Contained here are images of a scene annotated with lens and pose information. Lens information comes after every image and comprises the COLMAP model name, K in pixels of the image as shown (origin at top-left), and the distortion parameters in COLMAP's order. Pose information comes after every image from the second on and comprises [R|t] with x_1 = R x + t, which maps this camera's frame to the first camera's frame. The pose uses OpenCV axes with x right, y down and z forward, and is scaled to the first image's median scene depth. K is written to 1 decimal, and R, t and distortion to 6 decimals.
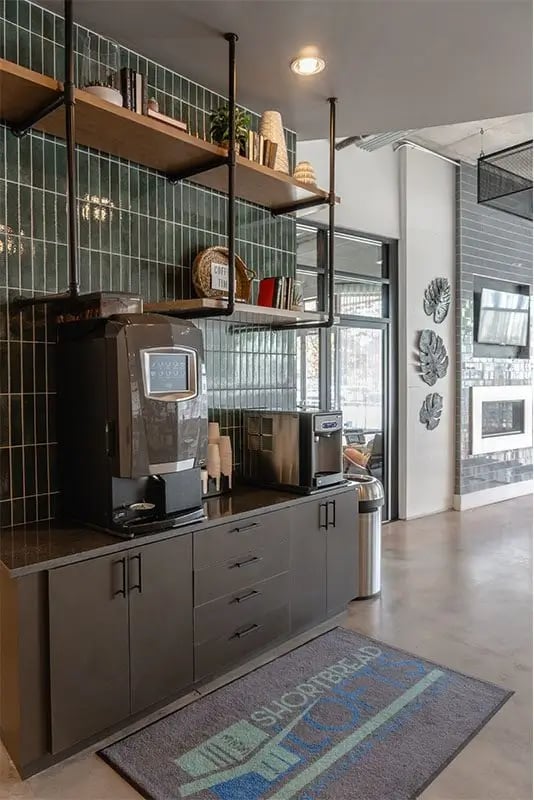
lens RADIAL K [[569.3, 0, 267.0], [0, 569.3, 400.0], [0, 0, 1]] dist [-0.010838, -0.003082]
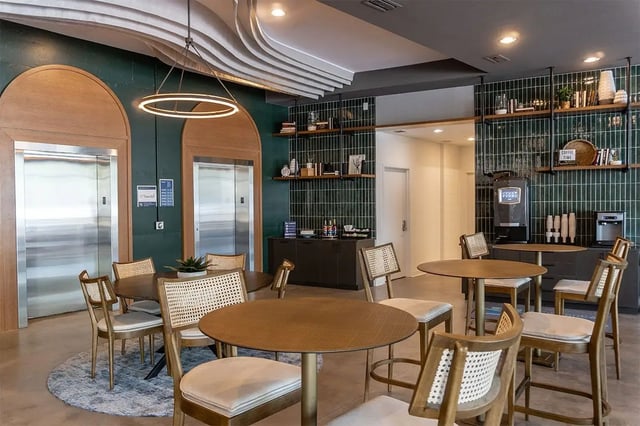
lens RADIAL K [[455.4, 0, 320.0], [0, 455.4, 213.0], [0, 0, 1]] dist [-0.010838, -0.003082]
pose [[0.245100, 0.021934, -0.969250, 1.547537], [-0.019786, 0.999649, 0.017618, 0.020162], [0.969296, 0.014859, 0.245448, -0.495415]]
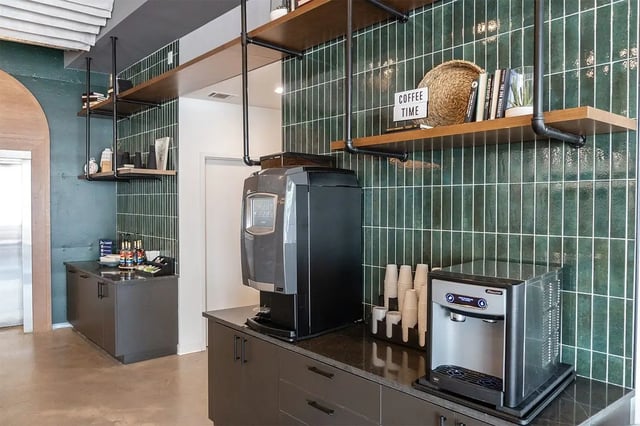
lens RADIAL K [[421.4, 0, 320.0], [0, 421.4, 213.0], [0, 0, 1]] dist [-0.005201, -0.000351]
pose [[-0.040145, 0.026613, -0.998839, 0.586693], [-0.027440, 0.999239, 0.027726, -0.060232], [0.998817, 0.028521, -0.039385, 0.893395]]
